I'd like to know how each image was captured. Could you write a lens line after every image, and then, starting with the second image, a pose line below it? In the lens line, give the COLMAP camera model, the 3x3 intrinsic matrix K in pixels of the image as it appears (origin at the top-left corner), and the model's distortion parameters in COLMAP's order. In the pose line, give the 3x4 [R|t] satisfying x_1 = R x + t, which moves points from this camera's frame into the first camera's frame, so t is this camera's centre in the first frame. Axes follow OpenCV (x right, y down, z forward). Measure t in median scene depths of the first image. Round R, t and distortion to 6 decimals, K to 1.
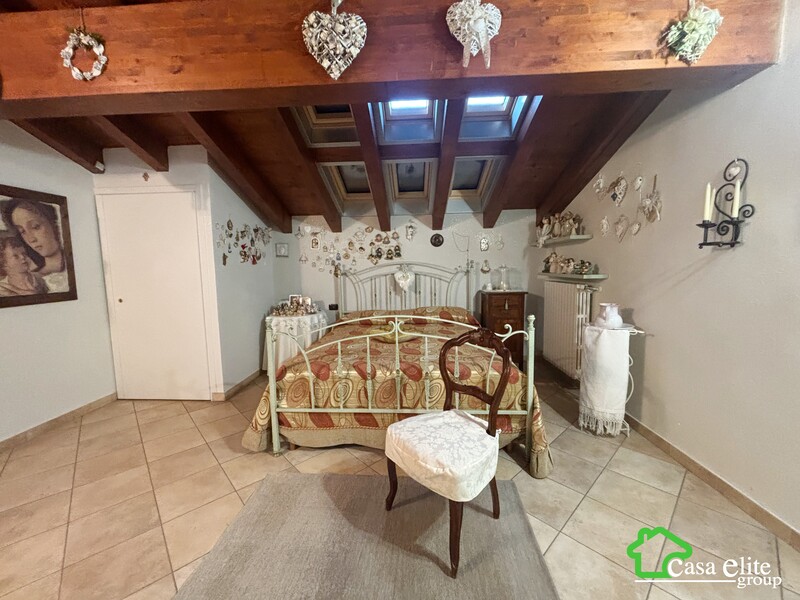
lens RADIAL K [[324.6, 0, 398.7], [0, 324.6, 299.6], [0, 0, 1]] dist [0.000111, 0.000802]
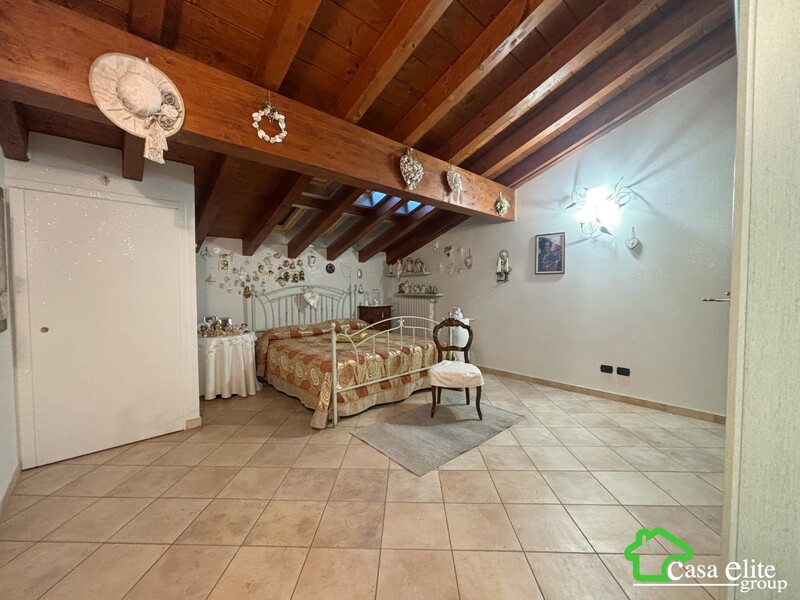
lens RADIAL K [[324.6, 0, 399.4], [0, 324.6, 299.5], [0, 0, 1]] dist [0.000111, 0.000802]
pose [[0.691096, -0.015306, 0.722601, -0.645615], [0.067224, 0.996803, -0.043179, 0.016414], [-0.719630, 0.078417, 0.689915, -0.089506]]
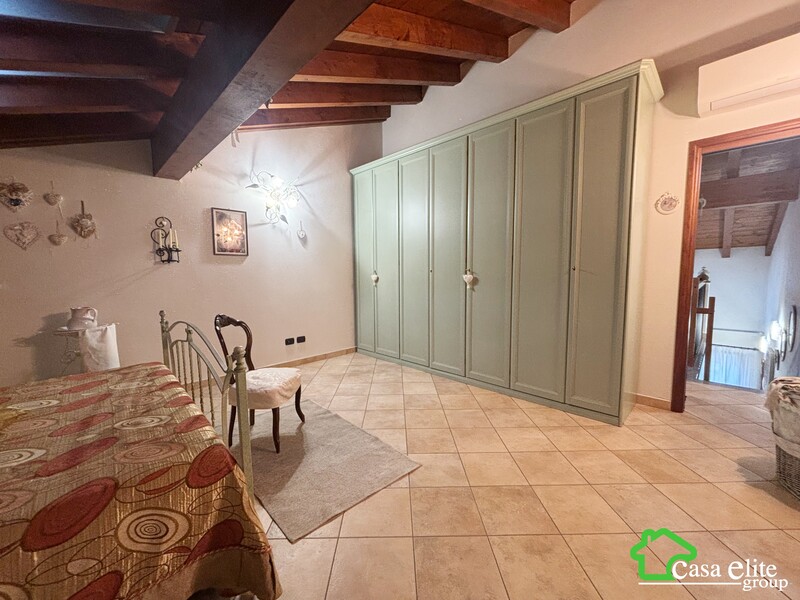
lens RADIAL K [[324.6, 0, 394.1], [0, 324.6, 302.0], [0, 0, 1]] dist [0.000111, 0.000802]
pose [[-0.747989, -0.037106, 0.662673, -0.529759], [0.090751, 0.983341, 0.157495, -0.049922], [-0.657477, 0.177943, -0.732161, 0.664266]]
